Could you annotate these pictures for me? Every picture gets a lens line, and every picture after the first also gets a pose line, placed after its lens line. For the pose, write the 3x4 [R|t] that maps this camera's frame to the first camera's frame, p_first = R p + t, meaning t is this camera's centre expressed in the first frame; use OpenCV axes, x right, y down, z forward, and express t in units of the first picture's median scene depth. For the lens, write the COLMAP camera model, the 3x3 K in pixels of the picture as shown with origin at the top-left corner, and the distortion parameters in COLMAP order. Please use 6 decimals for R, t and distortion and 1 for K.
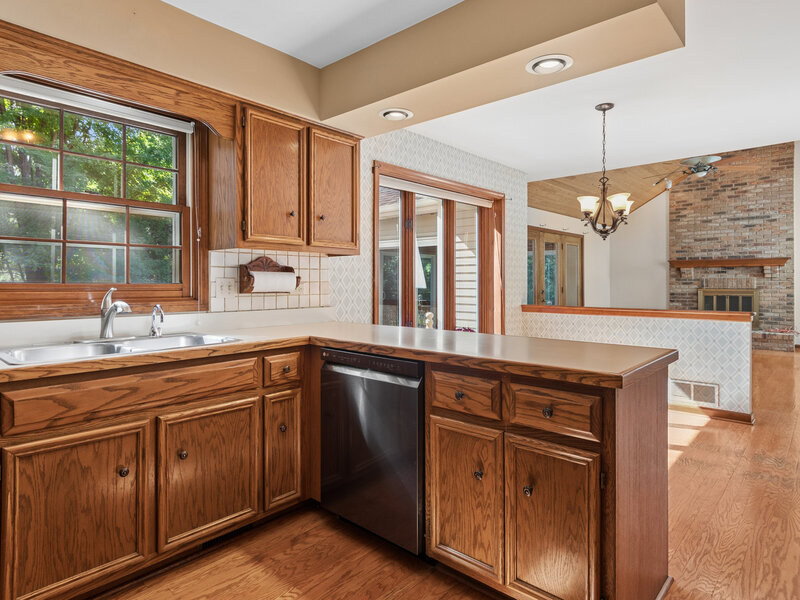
lens RADIAL K [[469.9, 0, 398.6], [0, 469.9, 281.9], [0, 0, 1]] dist [0.001874, 0.000986]
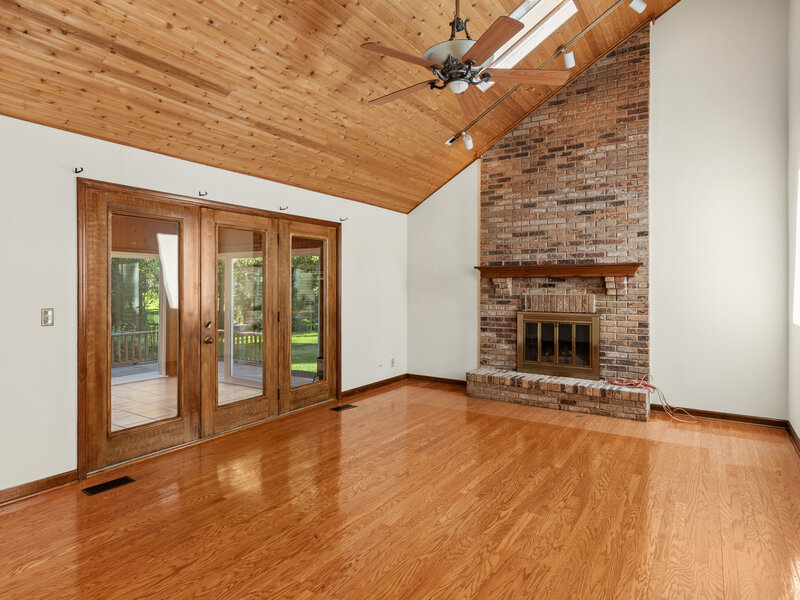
lens RADIAL K [[459.4, 0, 399.1], [0, 459.4, 284.7], [0, 0, 1]] dist [0.006698, -0.000803]
pose [[0.988755, 0.004239, 0.149484, 0.404615], [-0.003602, 0.999983, -0.004528, -0.018803], [-0.149501, 0.003938, 0.988754, 0.429117]]
